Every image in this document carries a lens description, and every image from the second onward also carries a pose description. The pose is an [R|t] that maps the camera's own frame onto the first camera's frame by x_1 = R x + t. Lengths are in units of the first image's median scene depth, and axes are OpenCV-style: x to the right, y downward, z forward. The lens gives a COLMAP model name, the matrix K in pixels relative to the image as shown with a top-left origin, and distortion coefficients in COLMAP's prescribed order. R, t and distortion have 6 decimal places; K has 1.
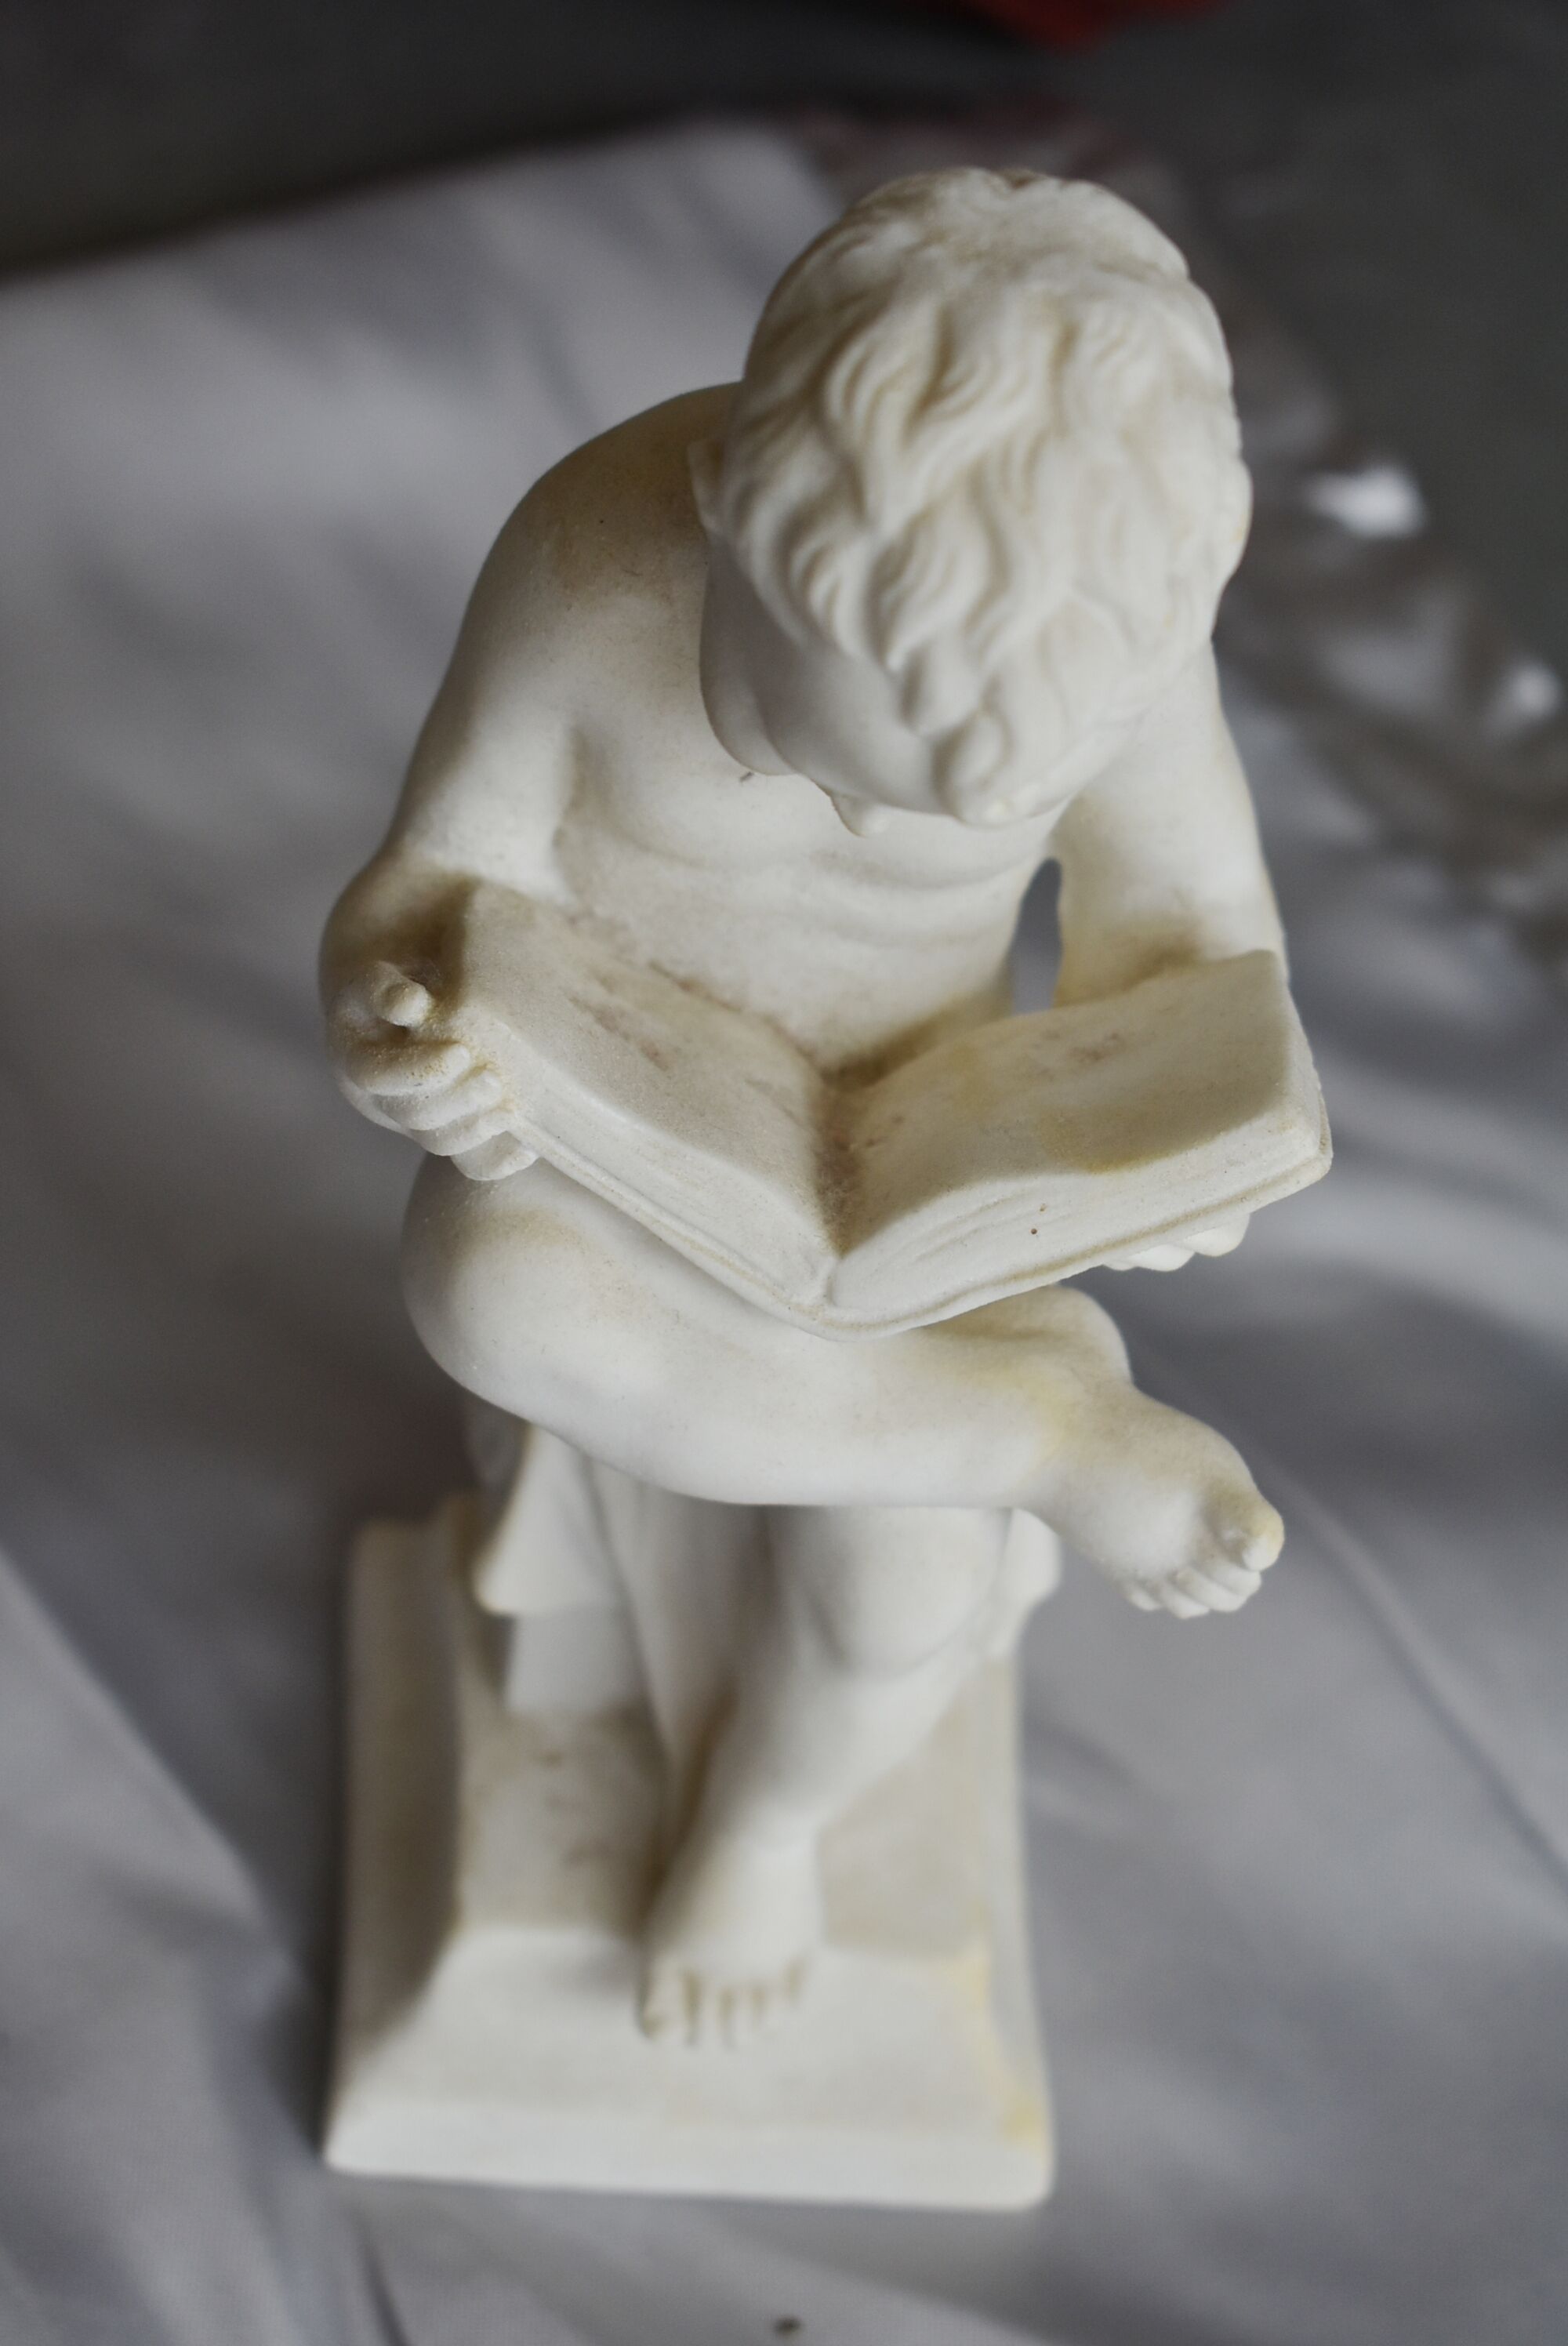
lens RADIAL K [[4730.3, 0, 782.4], [0, 4730.3, 1172.7], [0, 0, 1]] dist [-0.023194, 0.000000]
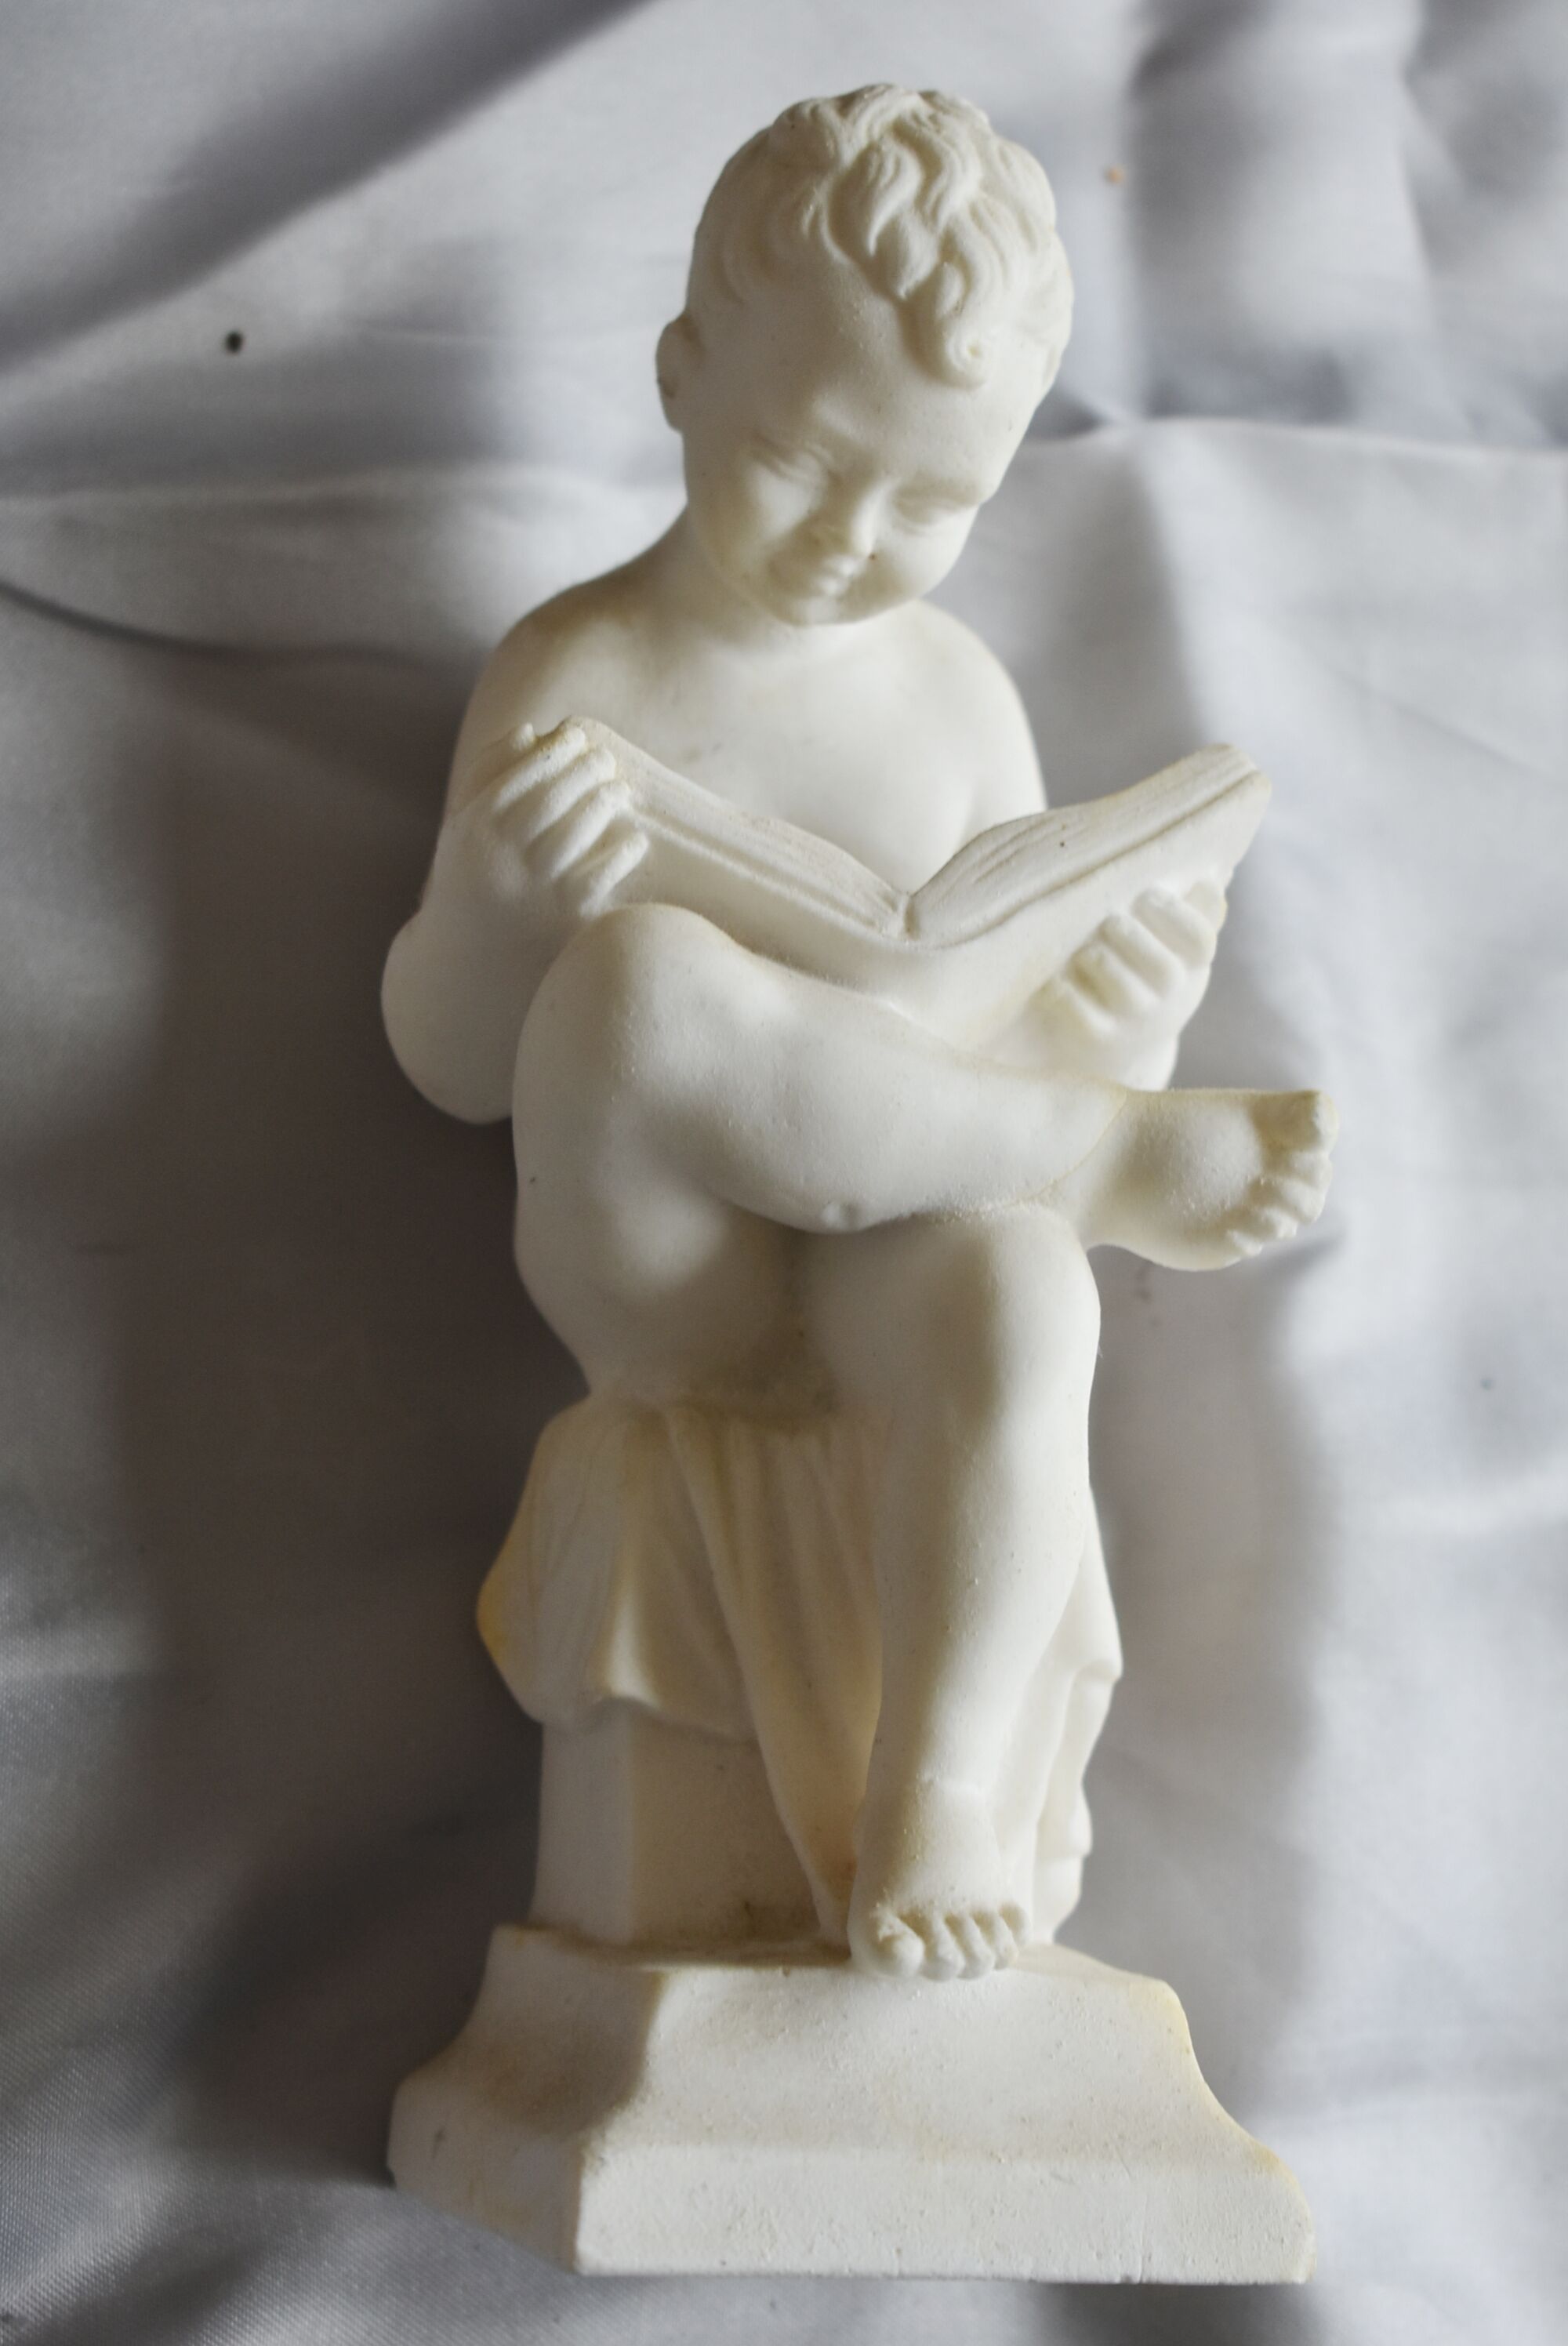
lens RADIAL K [[4730.3, 0, 767.3], [0, 4730.3, 1184.2], [0, 0, 1]] dist [-0.023194, 0.000000]
pose [[0.954955, -0.076785, 0.286643, -0.374282], [0.276140, 0.583633, -0.763622, 0.972023], [-0.108659, 0.808379, 0.578547, 0.385043]]
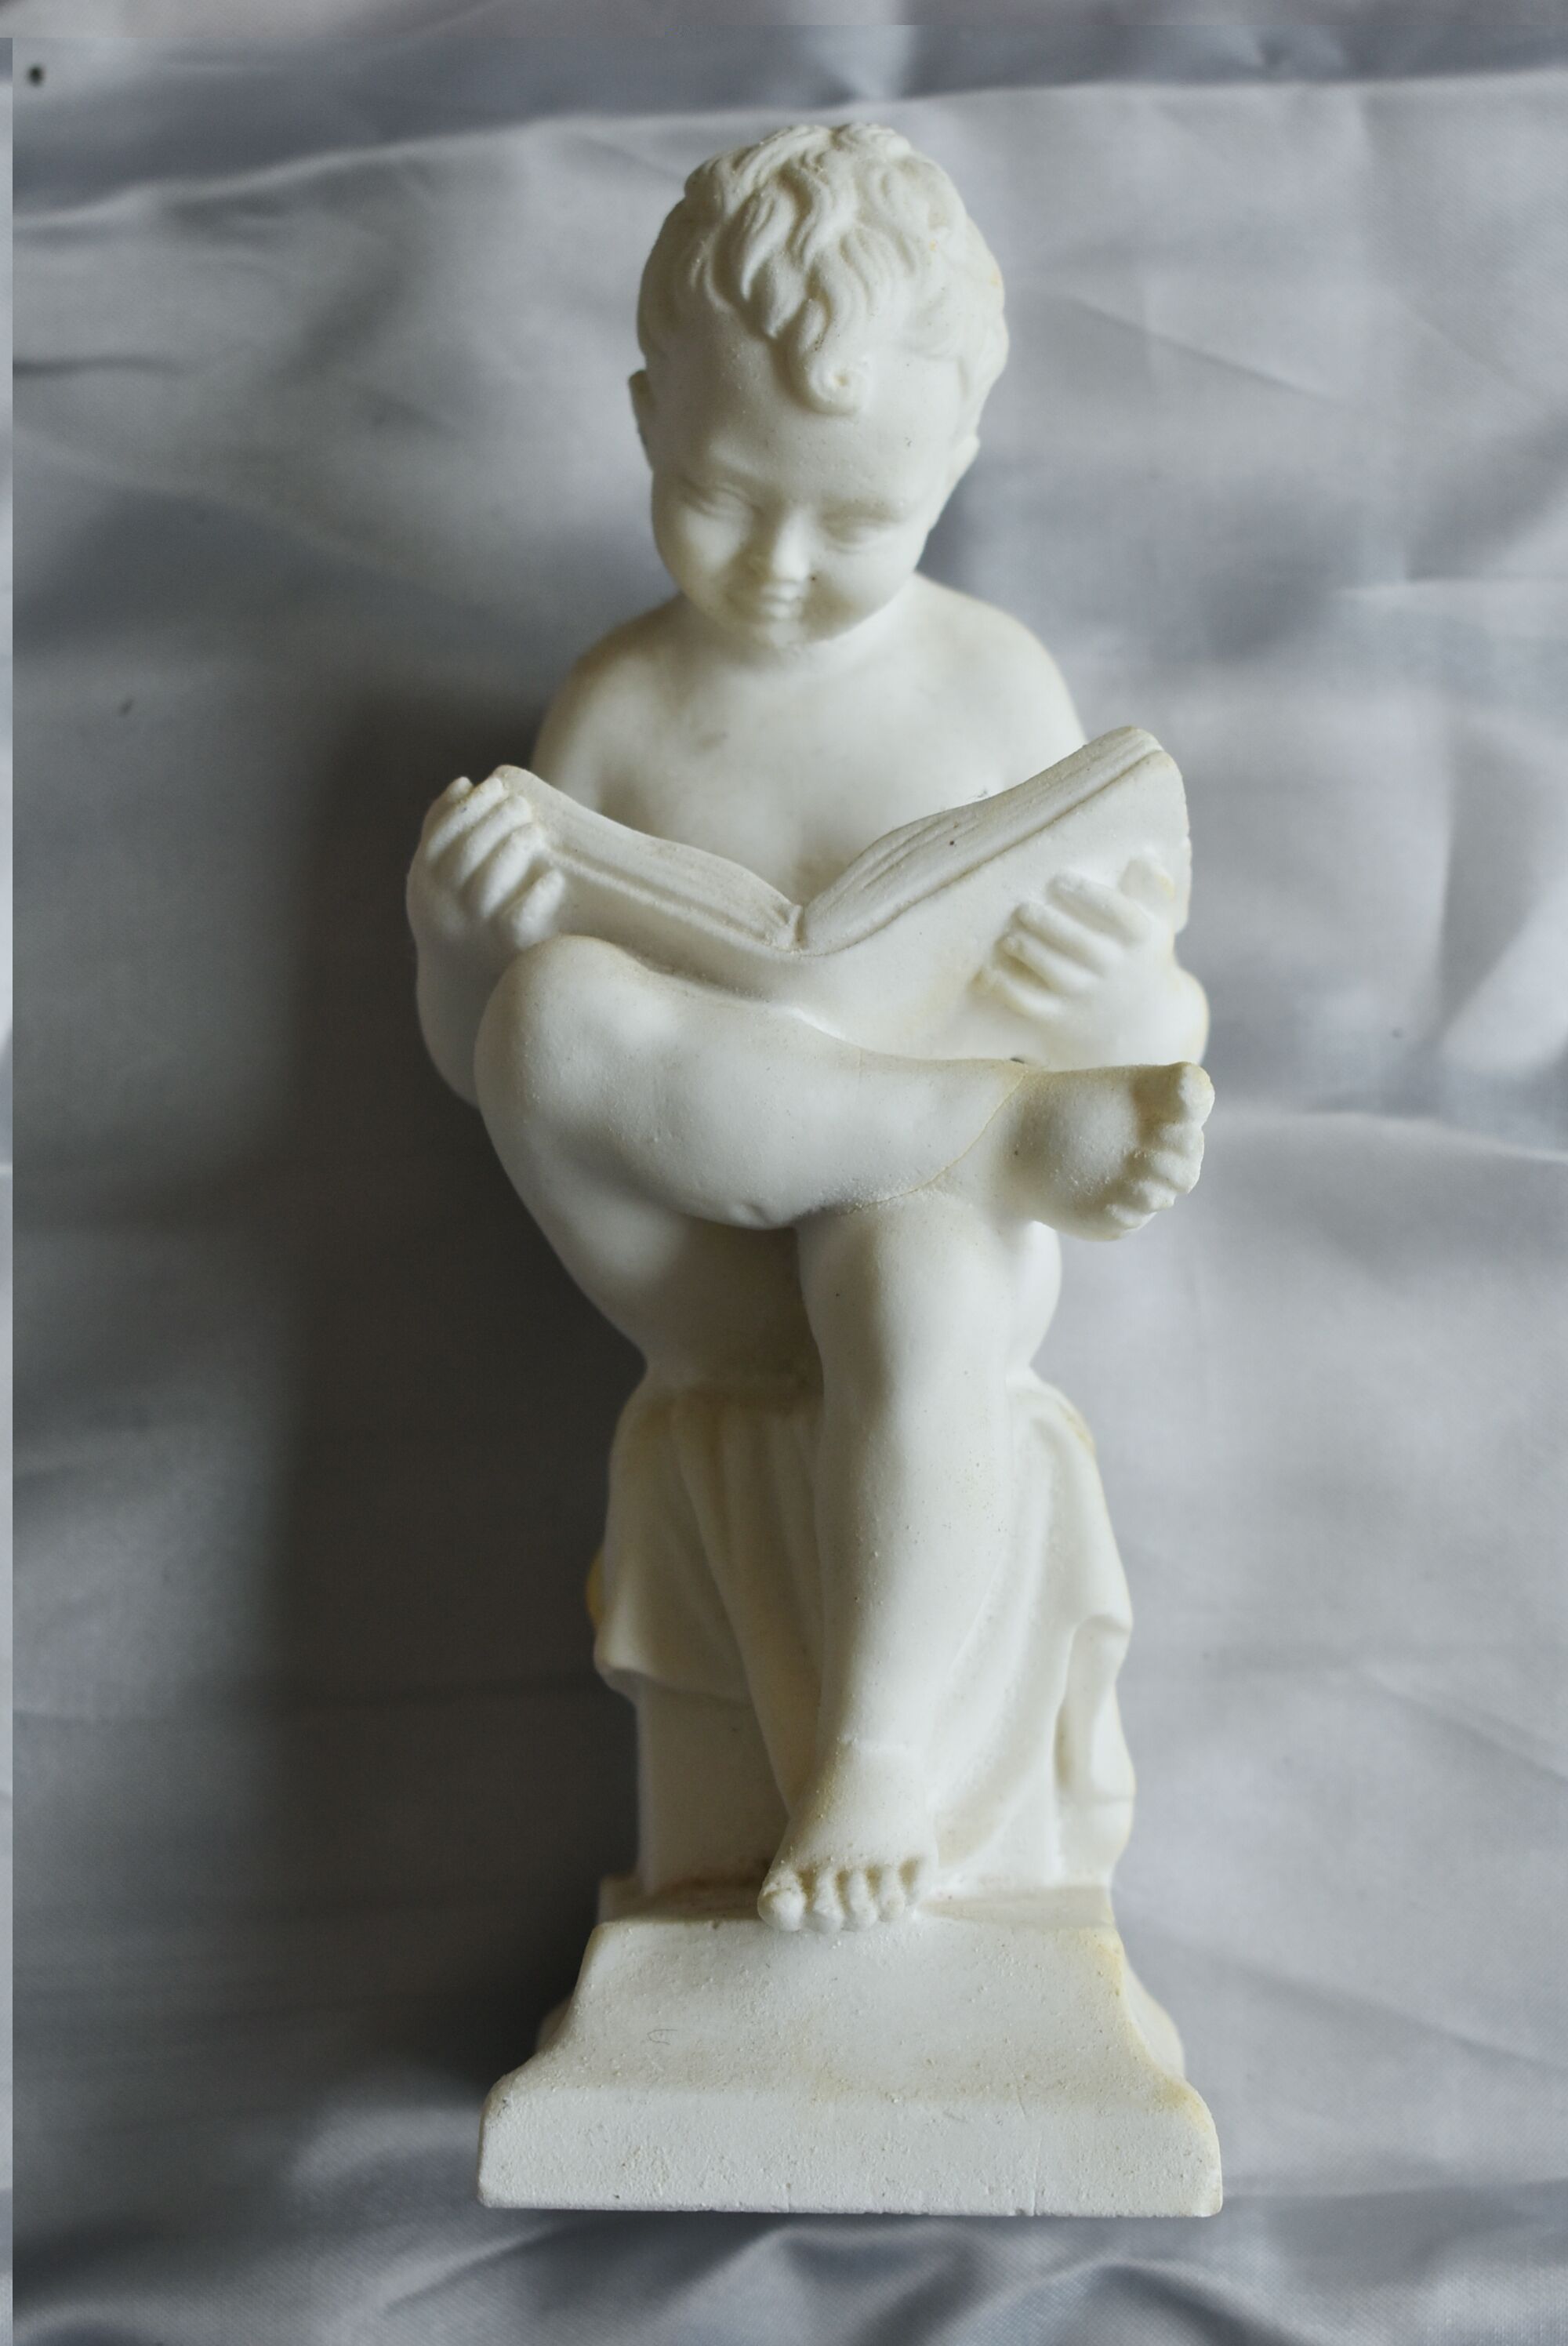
lens RADIAL K [[4730.3, 0, 799.5], [0, 4730.3, 1184.0], [0, 0, 1]] dist [-0.023194, 0.000000]
pose [[0.987433, -0.150248, -0.048997, 0.061868], [0.050952, 0.596153, -0.801253, 1.083196], [0.149596, 0.788687, 0.596317, 0.318642]]
